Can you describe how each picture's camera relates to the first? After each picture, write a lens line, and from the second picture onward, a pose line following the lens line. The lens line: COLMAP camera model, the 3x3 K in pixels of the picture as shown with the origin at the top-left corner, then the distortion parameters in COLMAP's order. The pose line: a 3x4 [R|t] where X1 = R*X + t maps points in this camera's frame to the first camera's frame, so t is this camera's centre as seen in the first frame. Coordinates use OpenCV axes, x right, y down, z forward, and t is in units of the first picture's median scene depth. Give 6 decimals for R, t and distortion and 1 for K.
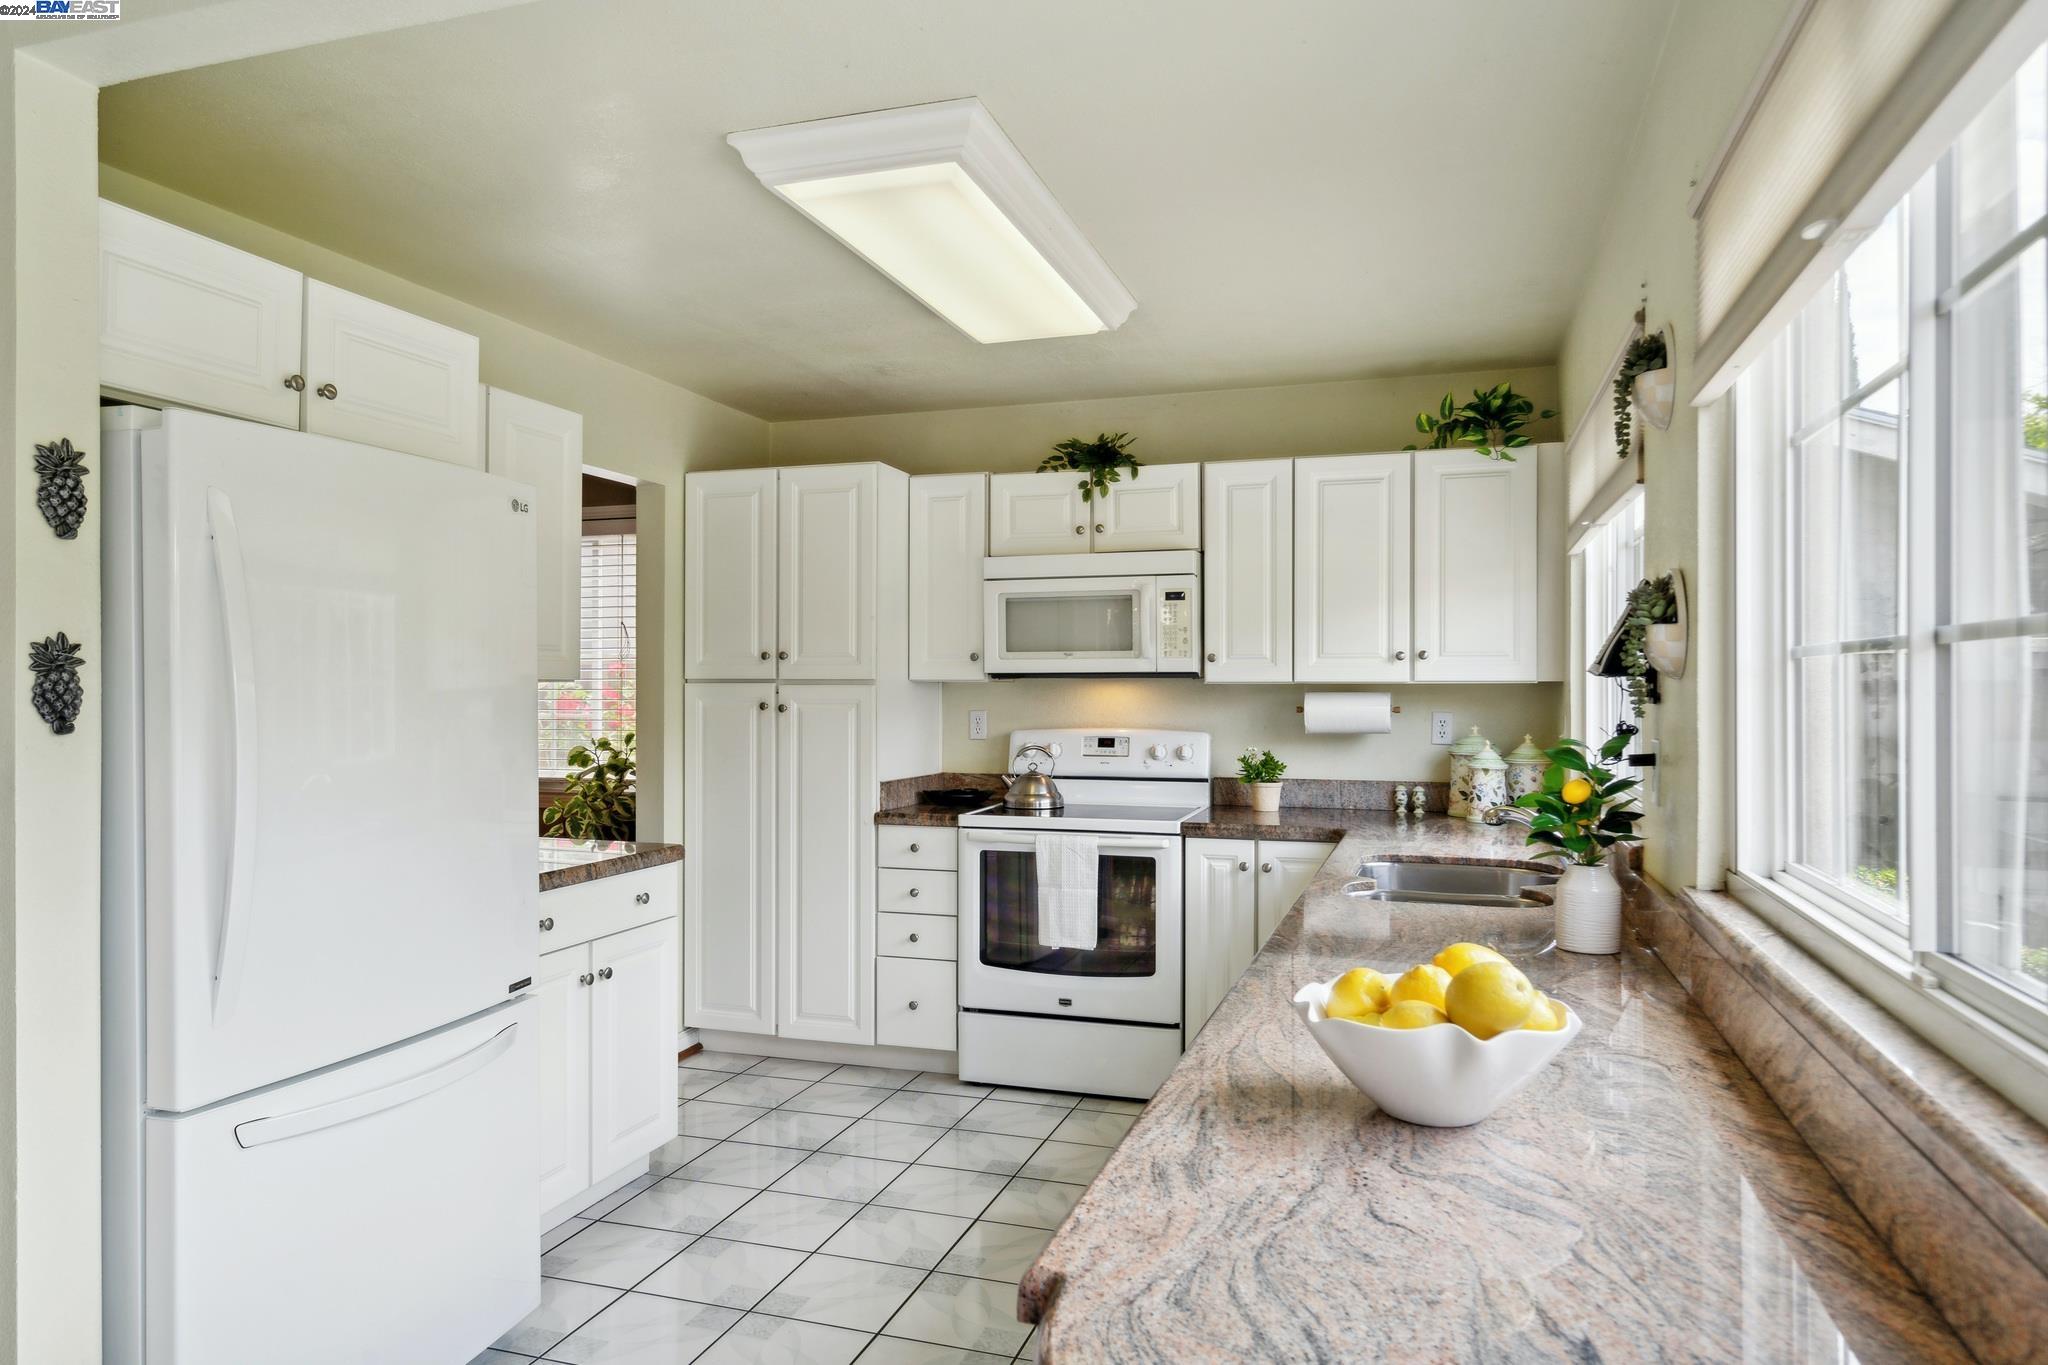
lens RADIAL K [[1293.6, 0, 1024.0], [0, 1293.6, 682.5], [0, 0, 1]] dist [-0.002975, -0.000038]
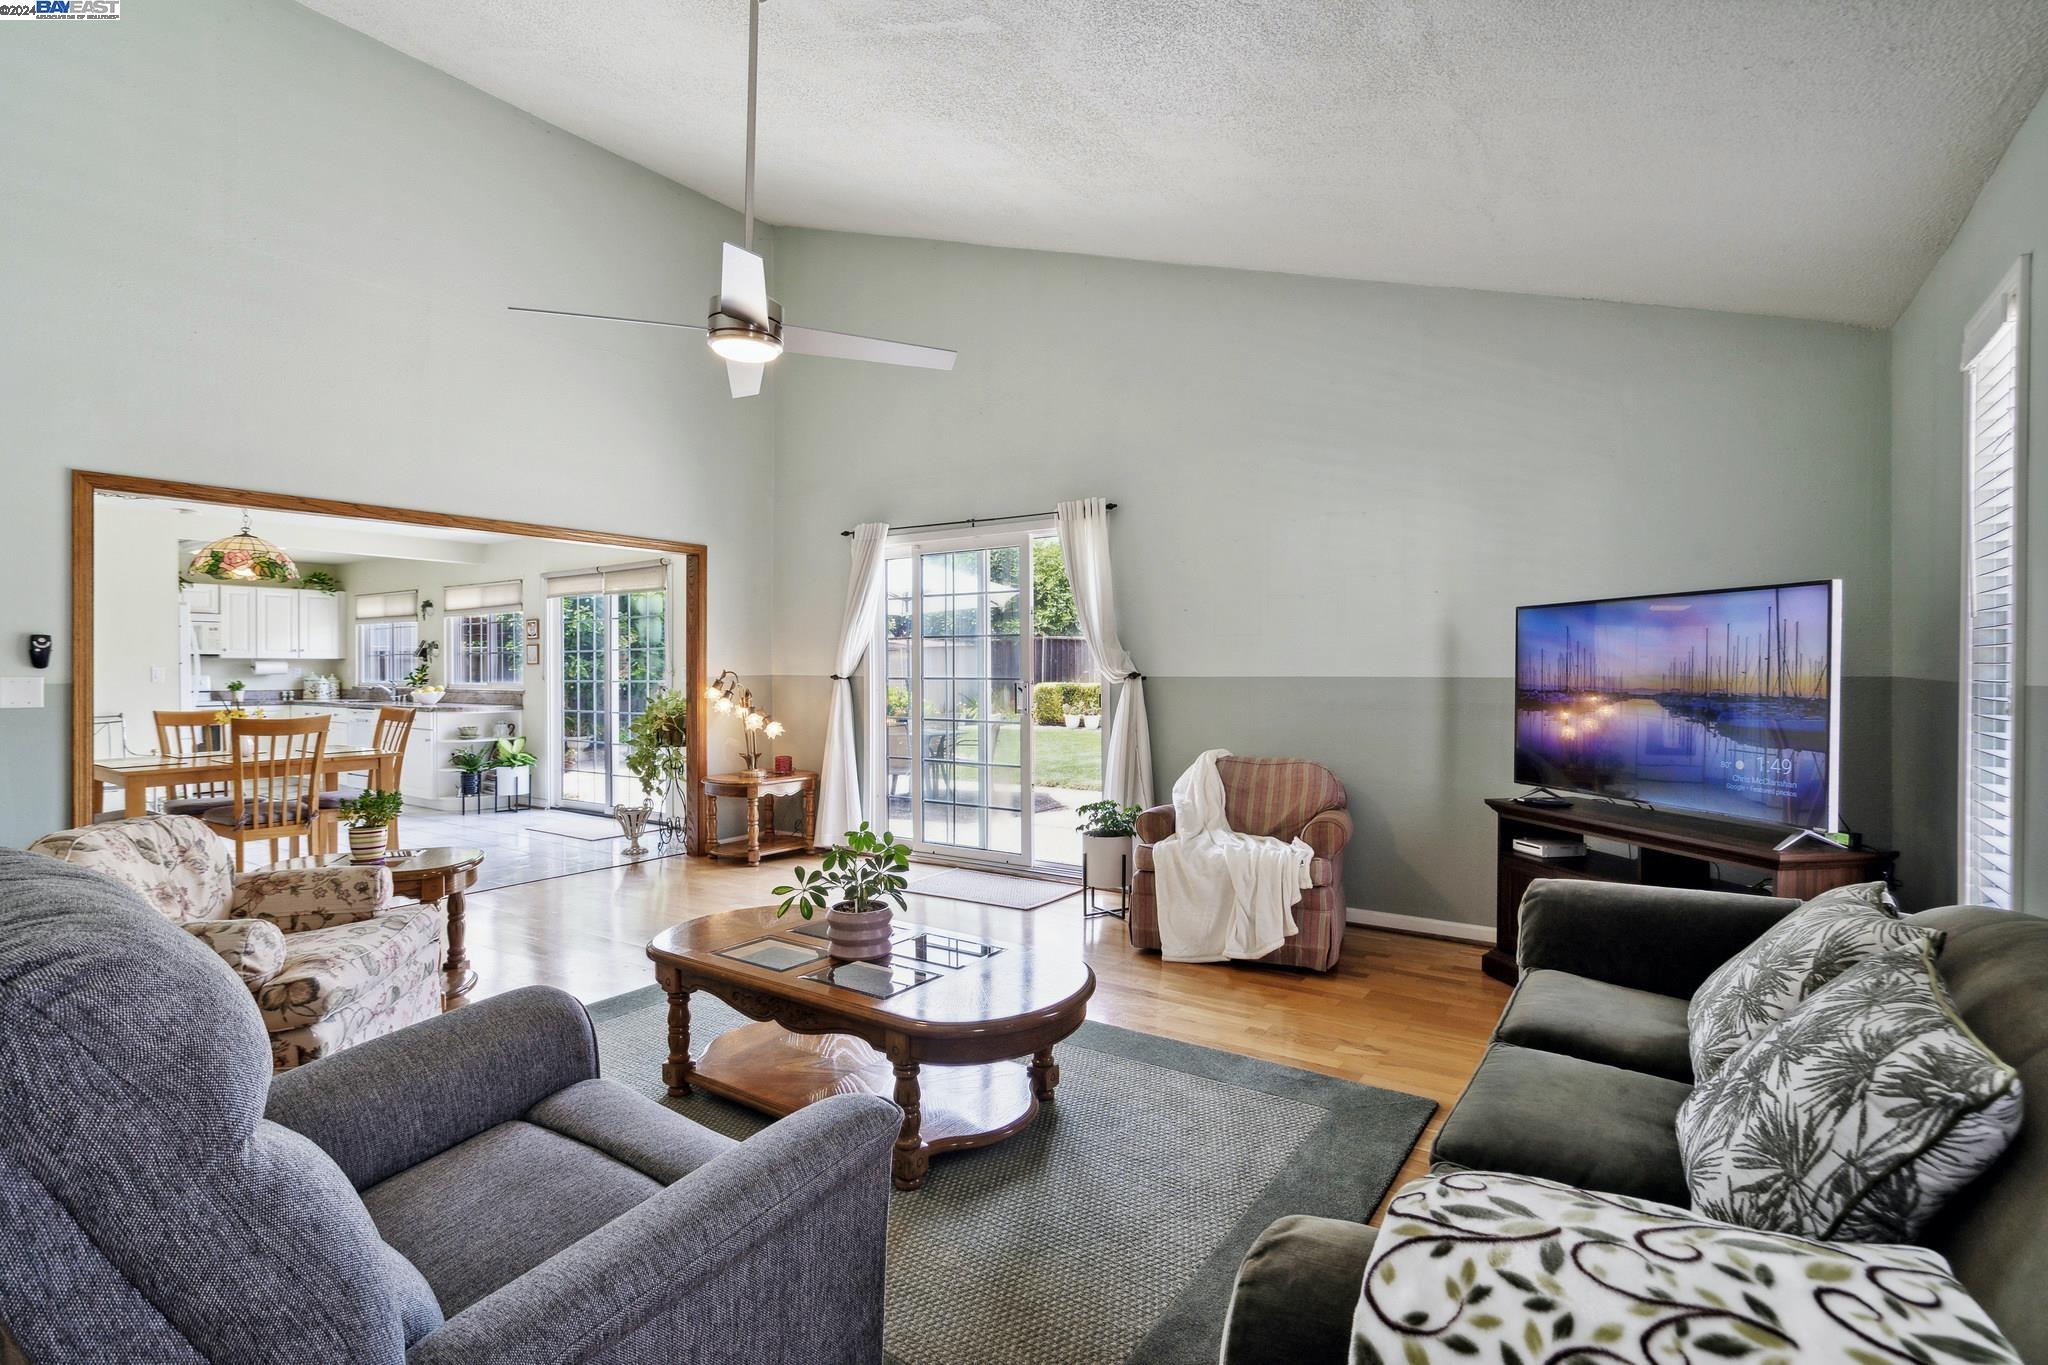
lens RADIAL K [[966.8, 0, 1024.0], [0, 966.8, 682.5], [0, 0, 1]] dist [0.006898, 0.000421]
pose [[0.286143, -0.014519, 0.958077, -1.519165], [-0.001410, 0.999878, 0.015573, 0.019919], [-0.958186, -0.005807, 0.286087, -1.475598]]
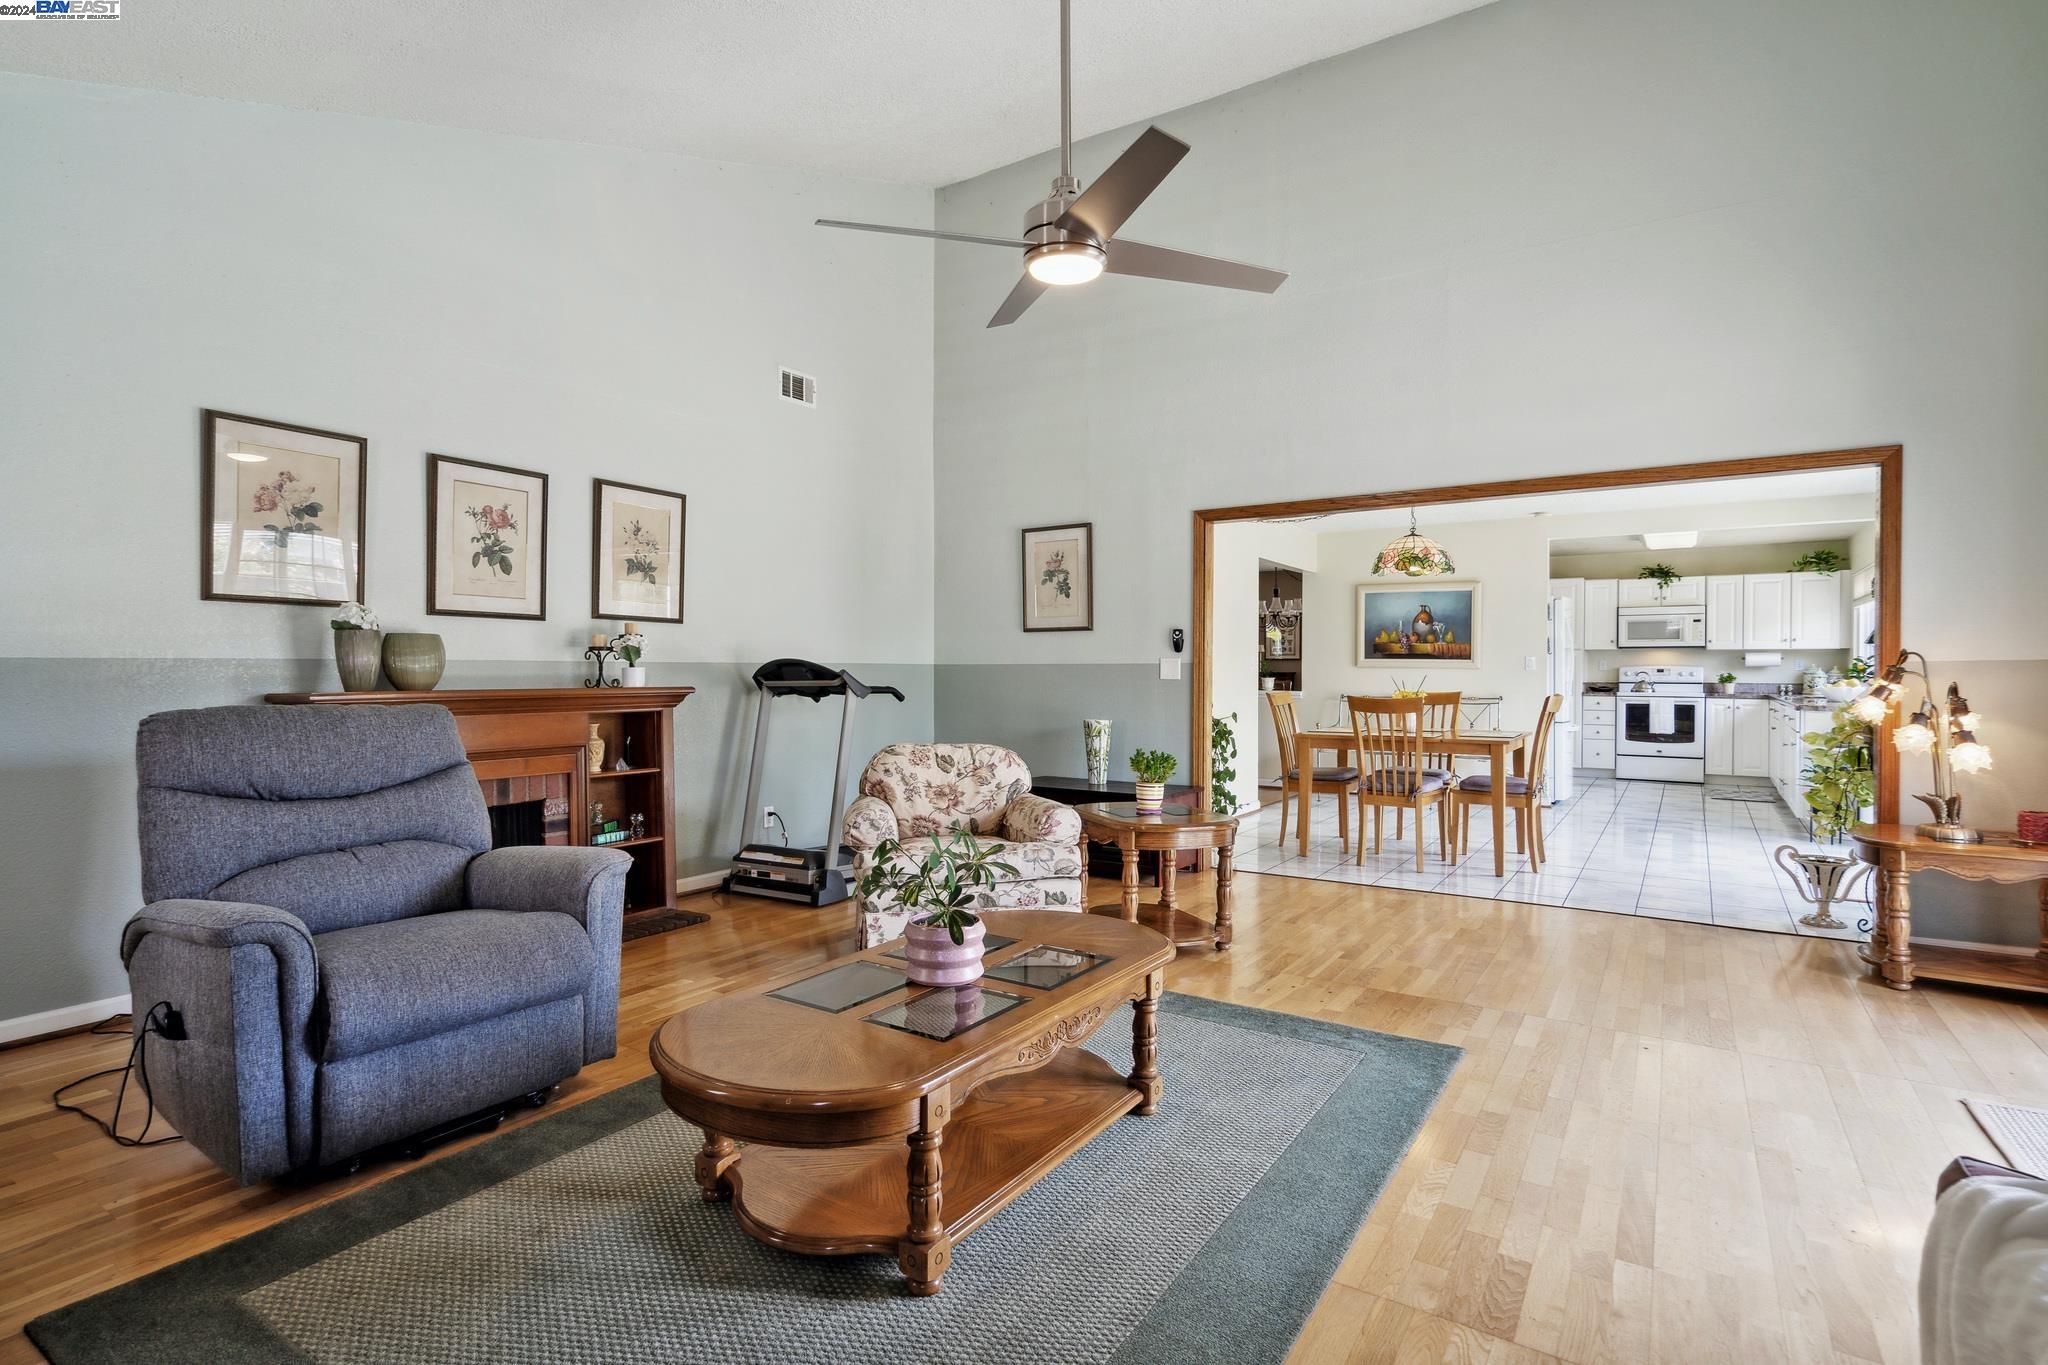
lens RADIAL K [[1009.1, 0, 1024.0], [0, 1009.1, 682.5], [0, 0, 1]] dist [0.010788, -0.000036]
pose [[0.964935, 0.004174, -0.262455, -0.775894], [-0.000215, 0.999886, 0.015111, 0.041552], [0.262488, -0.014525, 0.964826, -1.698141]]
